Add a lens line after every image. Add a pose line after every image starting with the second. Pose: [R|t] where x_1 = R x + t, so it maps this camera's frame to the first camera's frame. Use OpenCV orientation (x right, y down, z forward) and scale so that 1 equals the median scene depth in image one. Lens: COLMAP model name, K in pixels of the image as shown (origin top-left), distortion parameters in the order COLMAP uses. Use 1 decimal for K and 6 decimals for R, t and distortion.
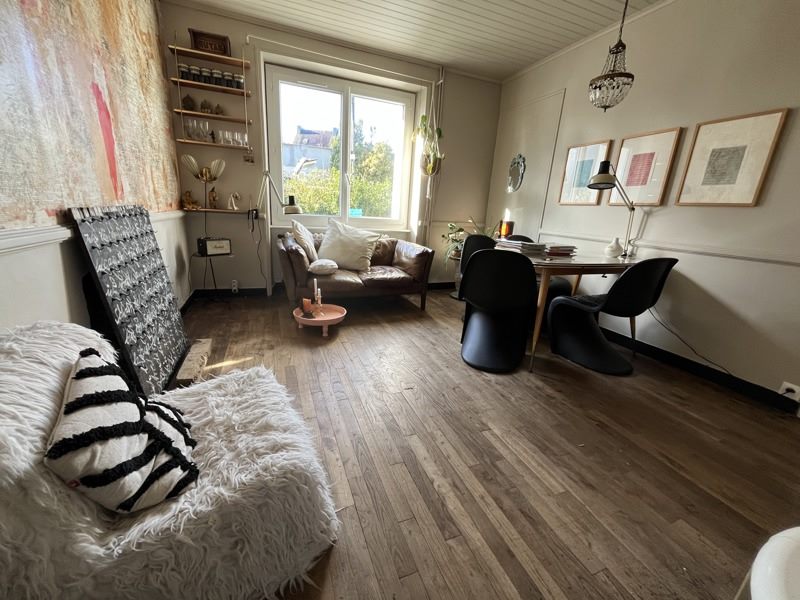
lens RADIAL K [[323.5, 0, 400.7], [0, 323.5, 305.4], [0, 0, 1]] dist [0.001681, 0.000015]
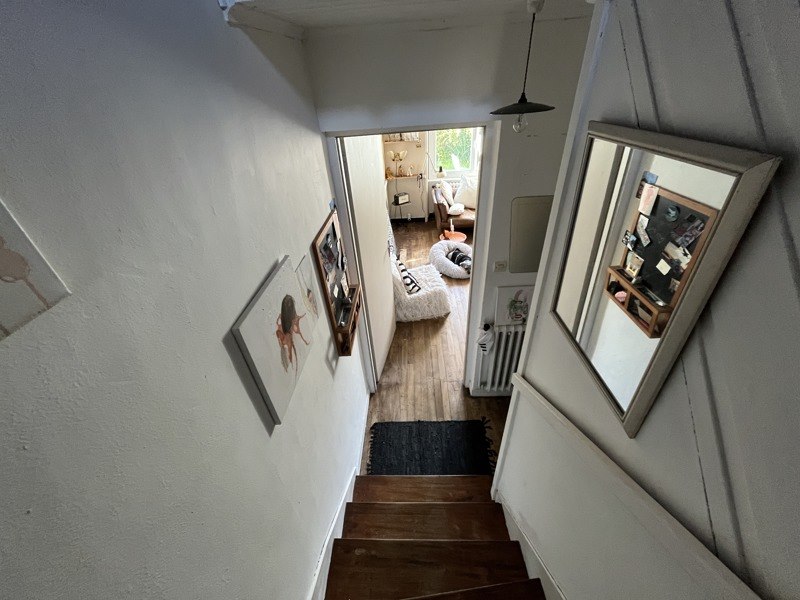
lens RADIAL K [[323.5, 0, 398.8], [0, 323.5, 298.9], [0, 0, 1]] dist [0.001681, 0.000015]
pose [[0.912574, 0.122498, -0.390131, 0.248706], [0.000949, 0.953437, 0.301592, -0.200848], [0.408909, -0.275595, 0.869966, -0.892699]]
